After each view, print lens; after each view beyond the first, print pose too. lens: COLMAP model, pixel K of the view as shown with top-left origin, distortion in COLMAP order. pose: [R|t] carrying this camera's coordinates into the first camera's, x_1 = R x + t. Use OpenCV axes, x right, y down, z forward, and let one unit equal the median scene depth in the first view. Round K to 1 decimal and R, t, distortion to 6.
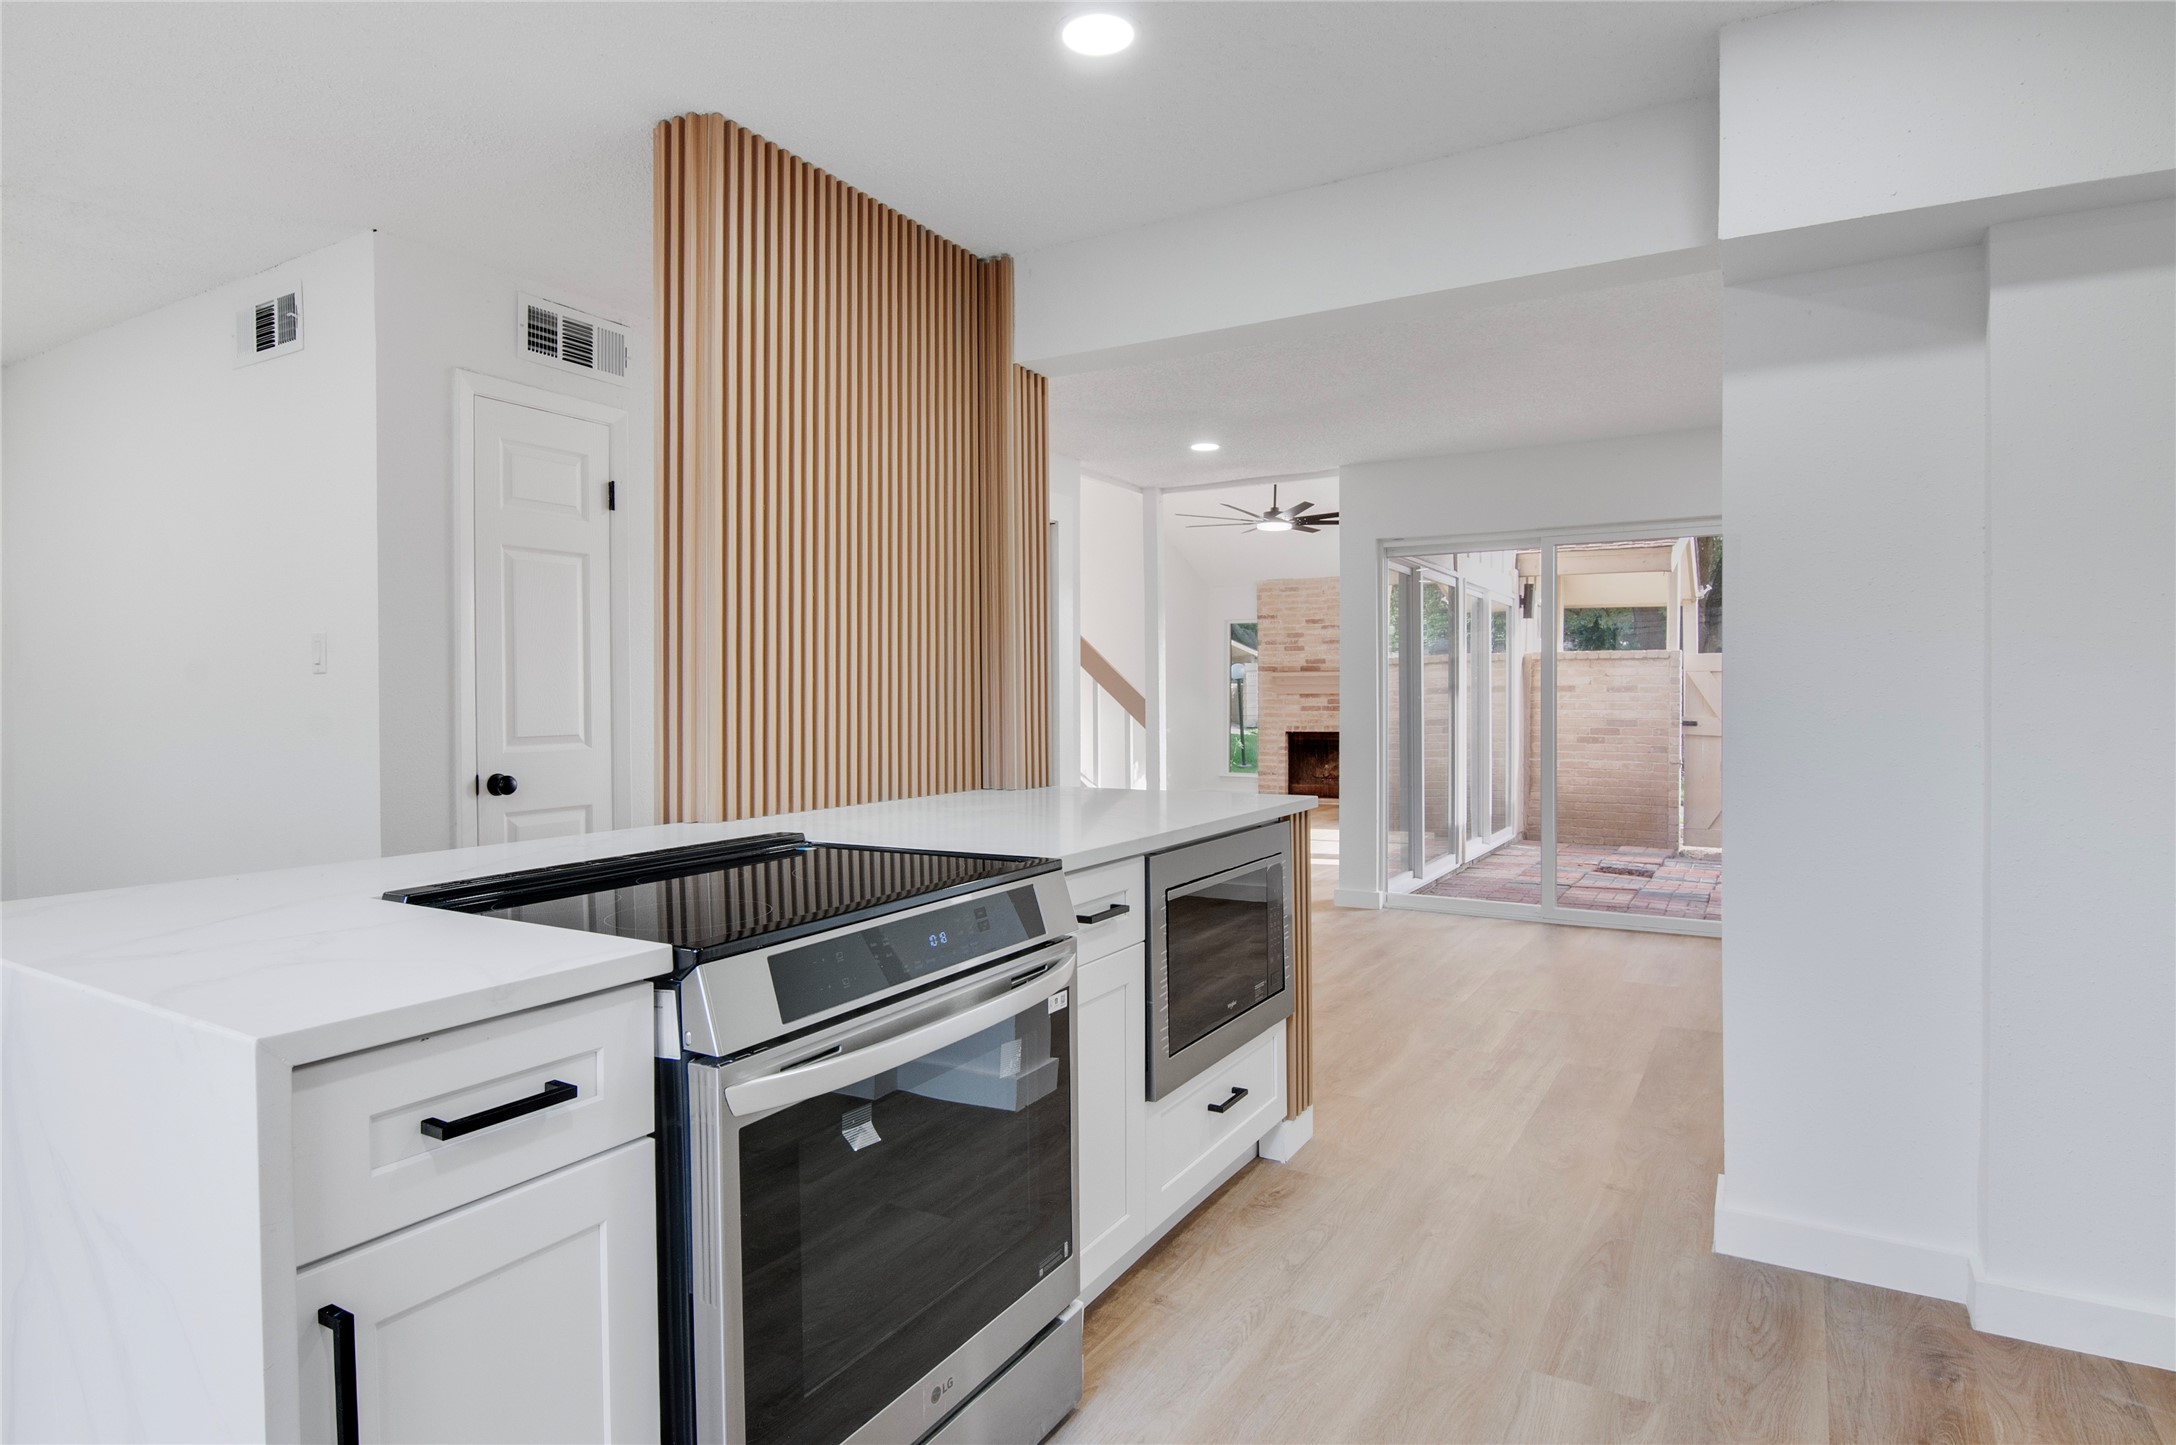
lens RADIAL K [[1181.0, 0, 1095.0], [0, 1181.0, 710.1], [0, 0, 1]] dist [-0.001243, -0.011808]
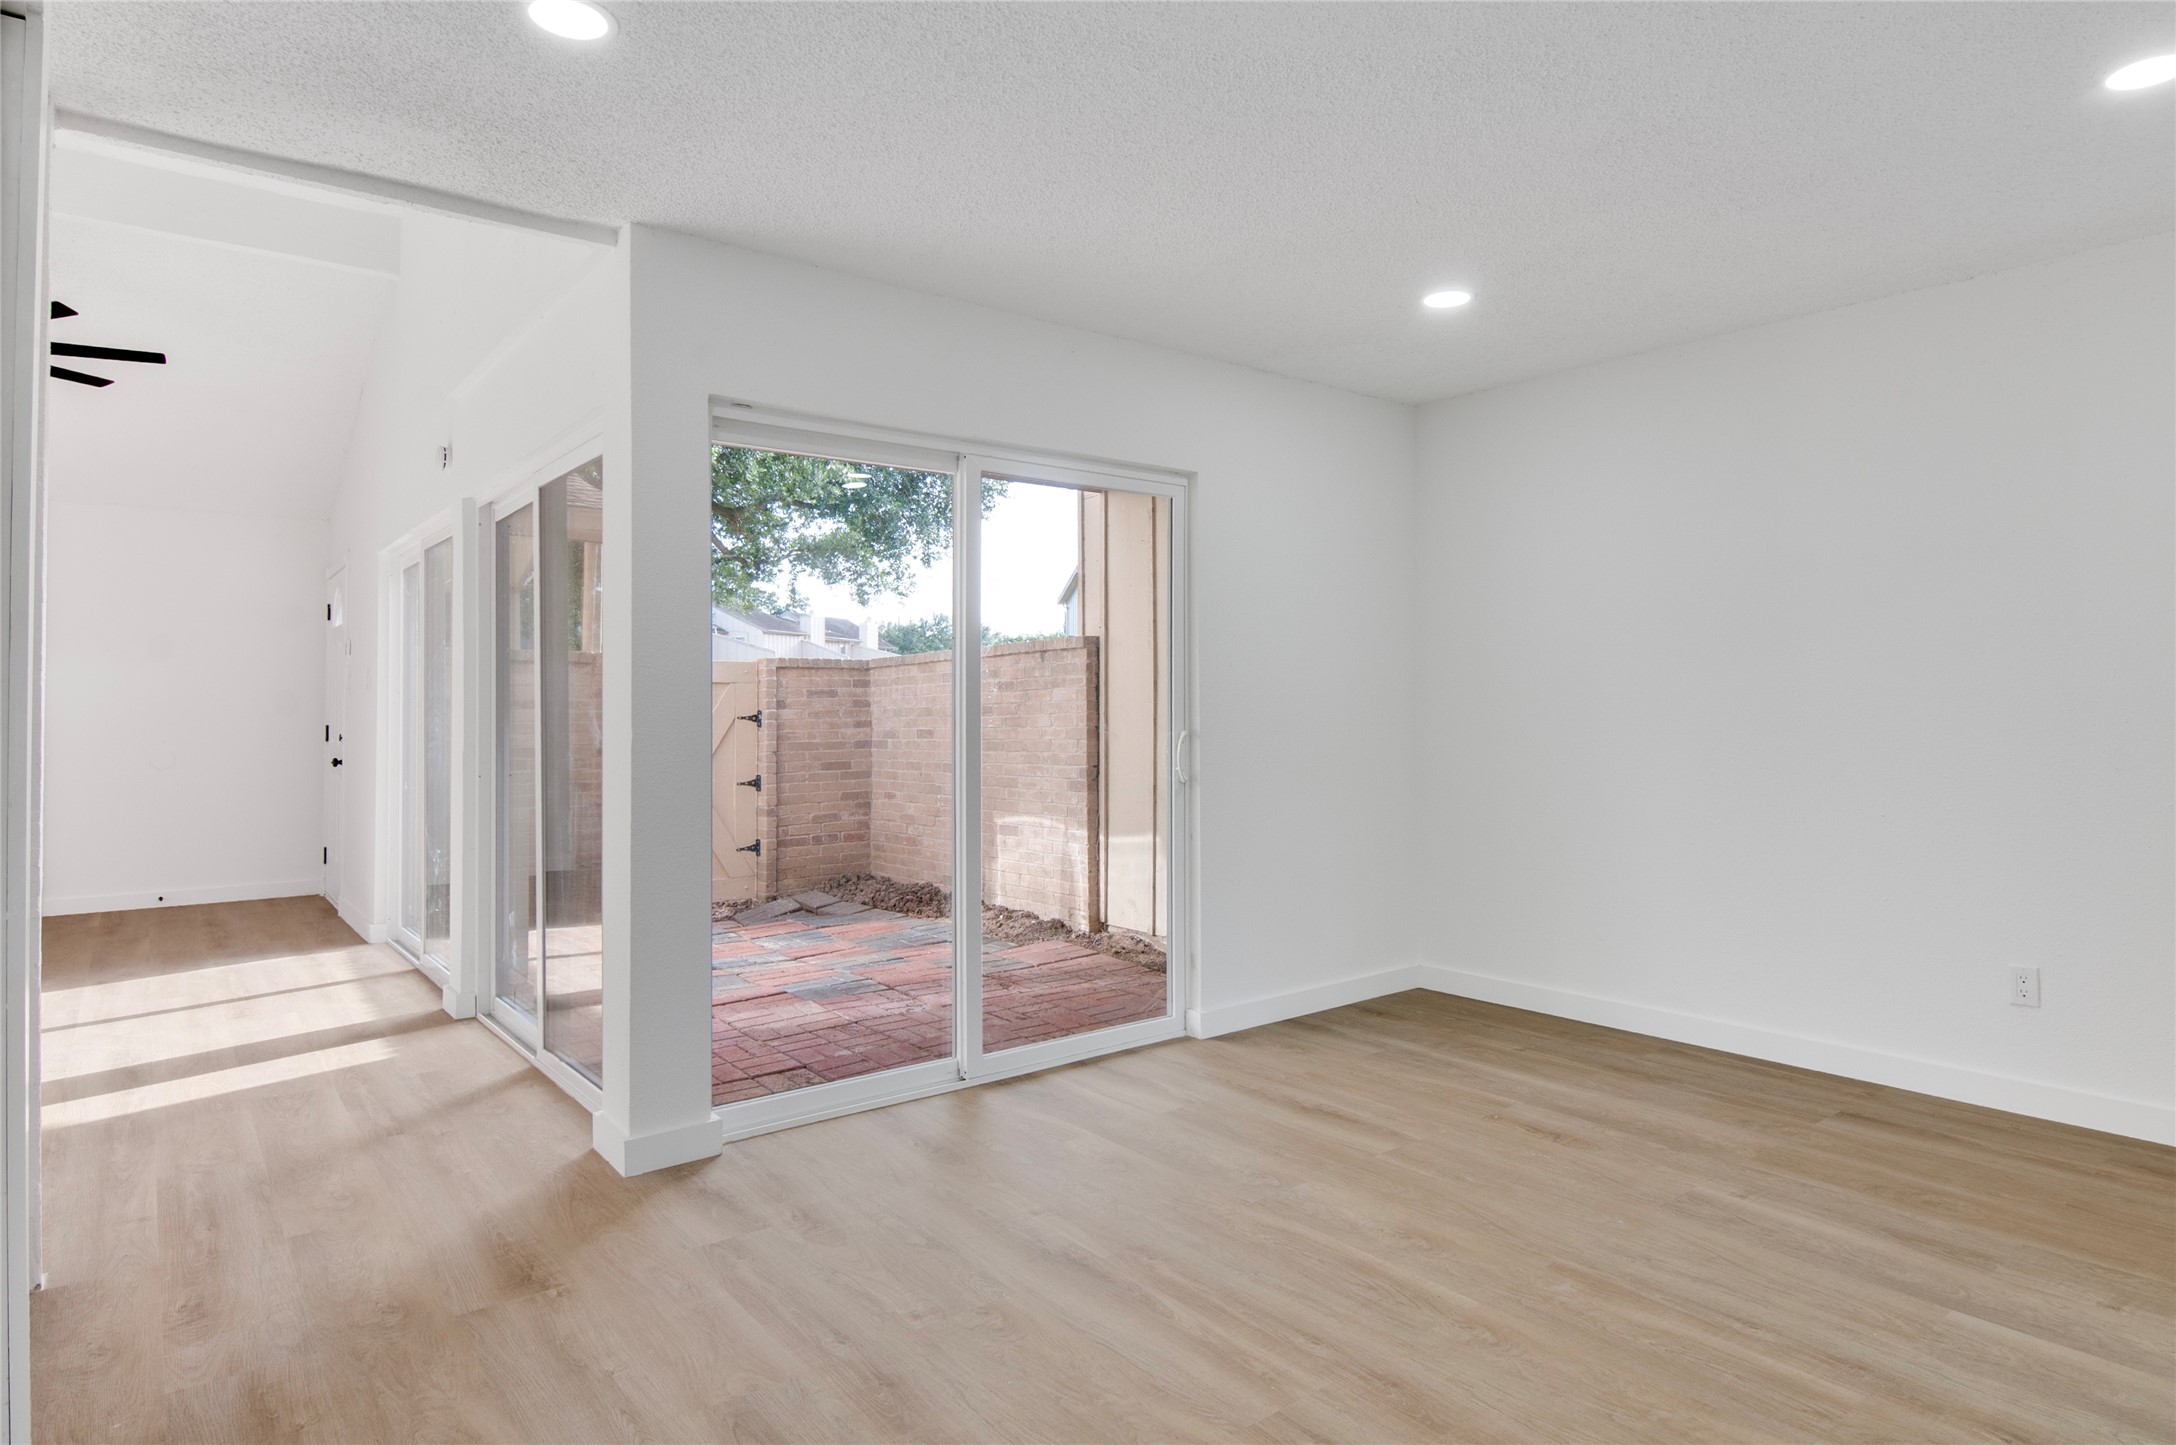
lens RADIAL K [[1225.8, 0, 1090.2], [0, 1225.8, 695.3], [0, 0, 1]] dist [-0.017474, -0.003011]
pose [[0.367368, 0.010659, 0.930015, -0.086220], [0.013877, 0.999760, -0.016940, -0.003944], [-0.929972, 0.019129, 0.367132, 0.337168]]
